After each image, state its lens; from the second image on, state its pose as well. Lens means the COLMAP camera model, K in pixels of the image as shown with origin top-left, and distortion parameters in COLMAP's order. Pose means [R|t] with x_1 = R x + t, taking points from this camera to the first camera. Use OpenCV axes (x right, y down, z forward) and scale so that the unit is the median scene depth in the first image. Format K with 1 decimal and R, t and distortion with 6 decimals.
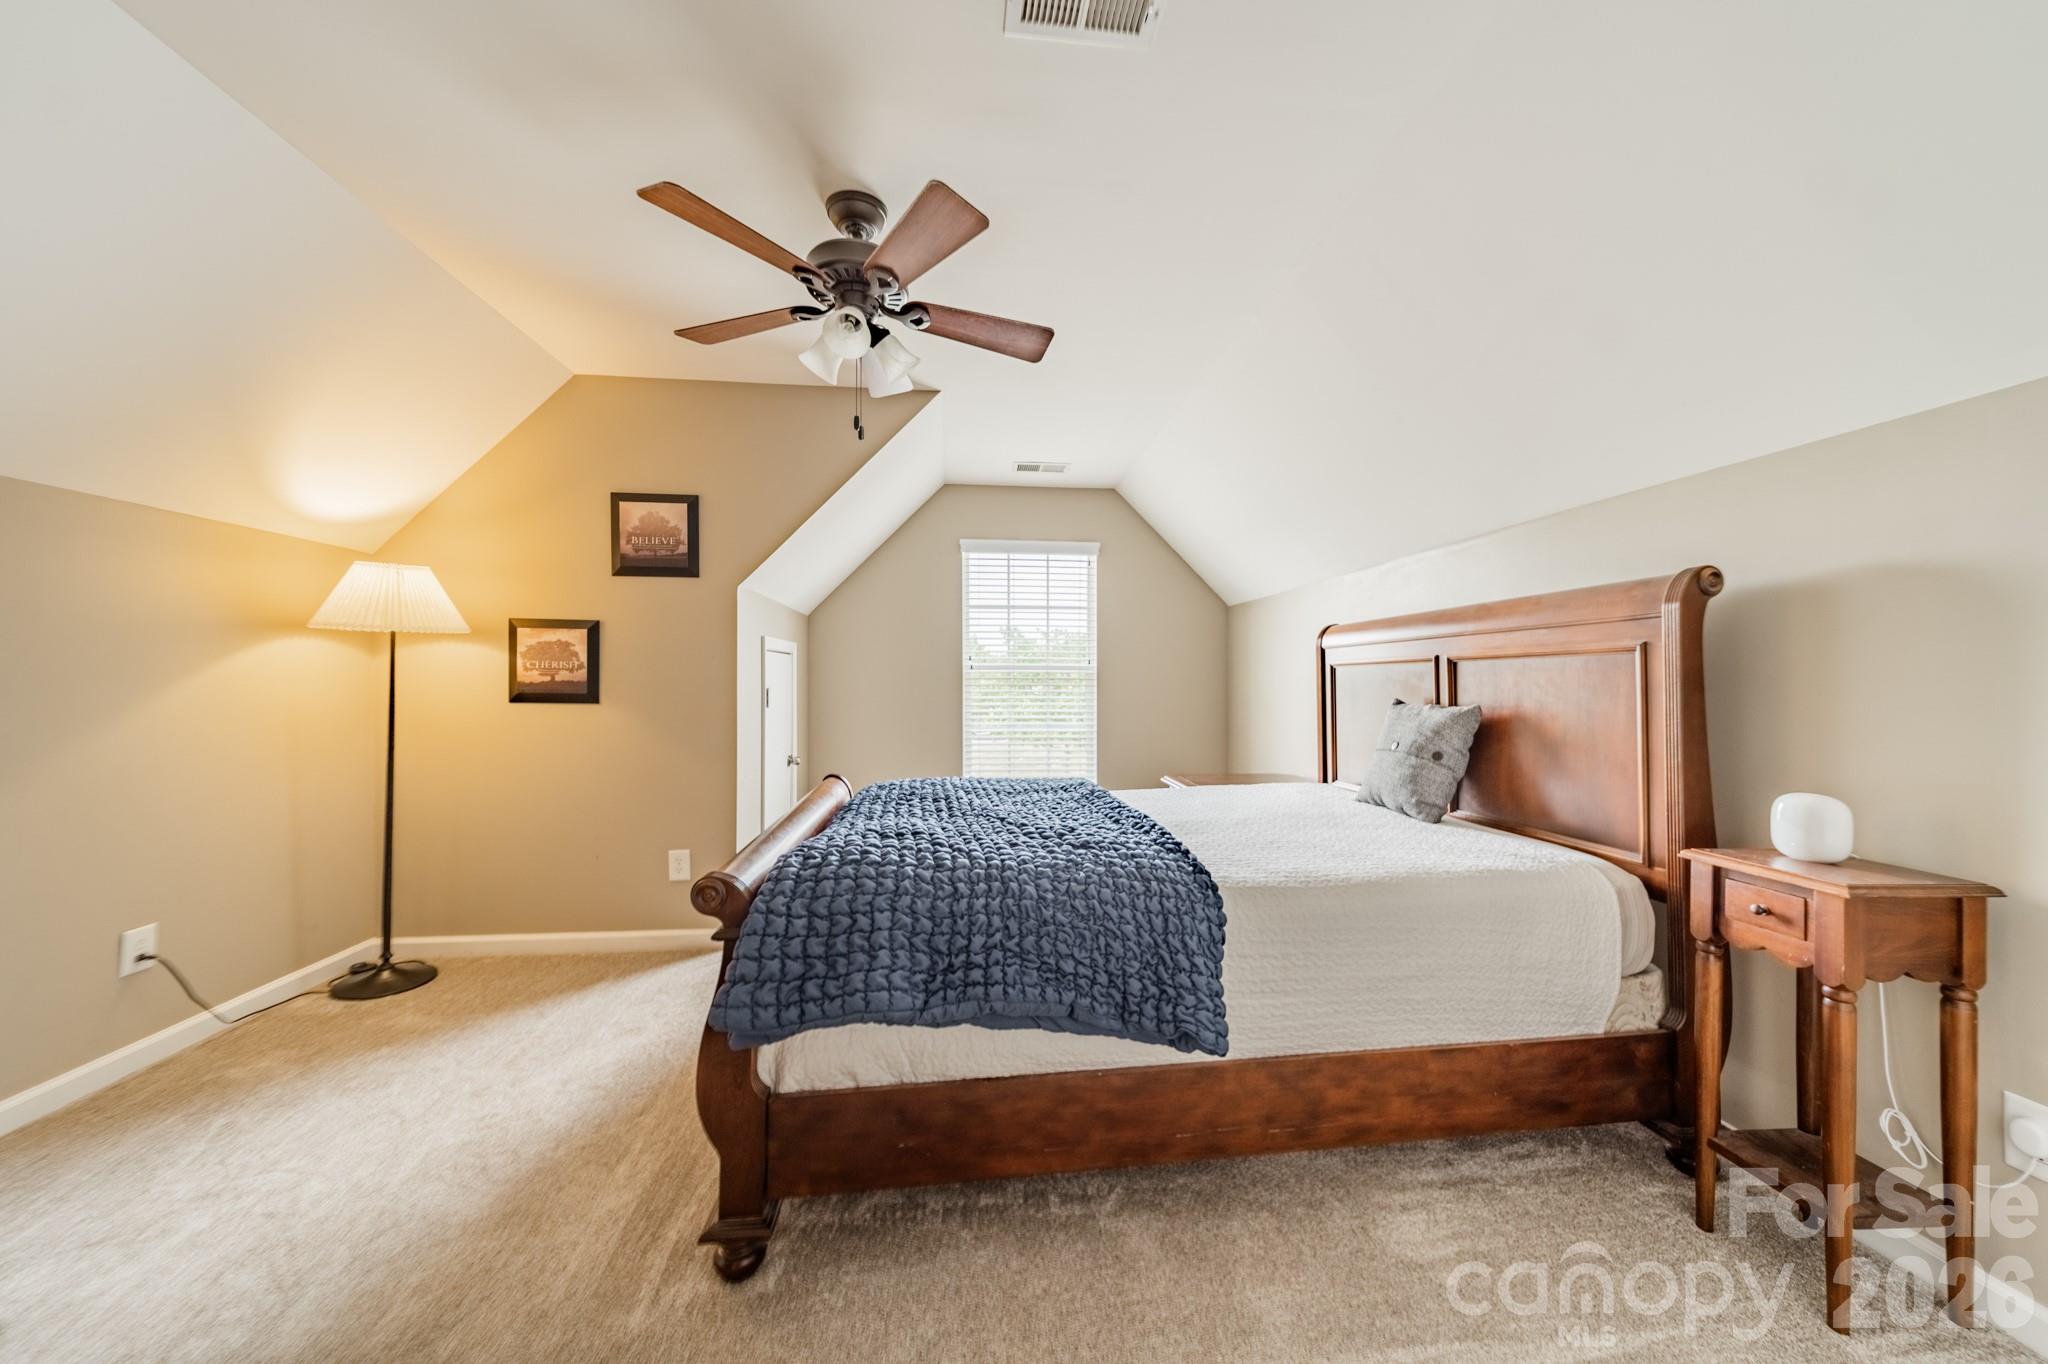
lens RADIAL K [[719.8, 0, 1029.4], [0, 719.8, 683.5], [0, 0, 1]] dist [0.010552, -0.002070]
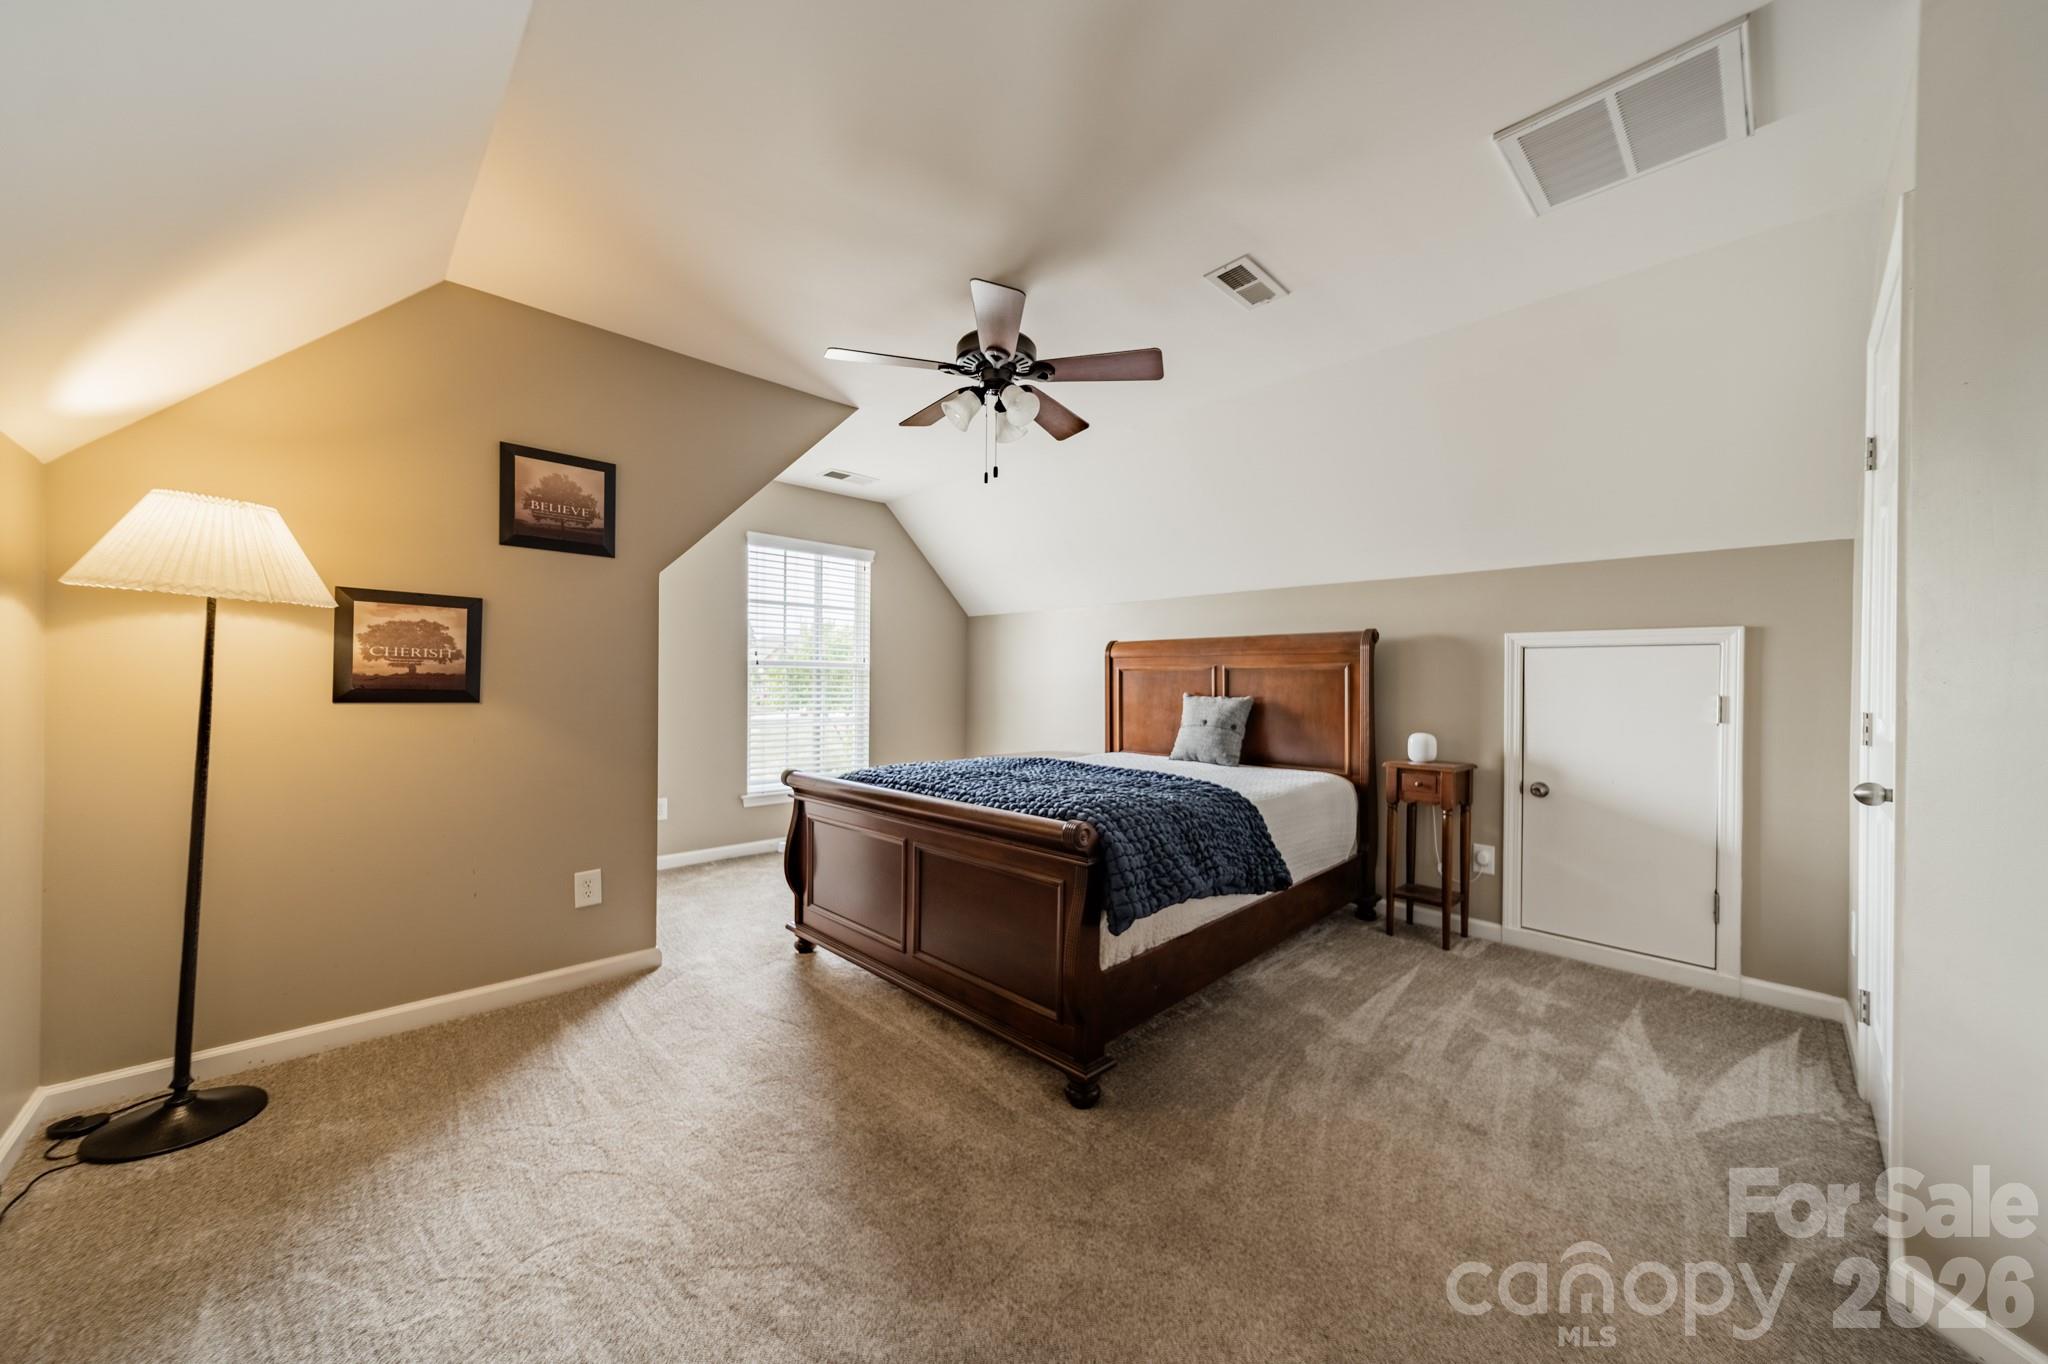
lens RADIAL K [[719.8, 0, 1029.4], [0, 719.8, 683.5], [0, 0, 1]] dist [0.010552, -0.002070]
pose [[0.782367, 0.004865, 0.622799, -0.624504], [-0.009695, 0.999943, 0.004368, -0.002480], [-0.622742, -0.009456, 0.782370, -0.007184]]
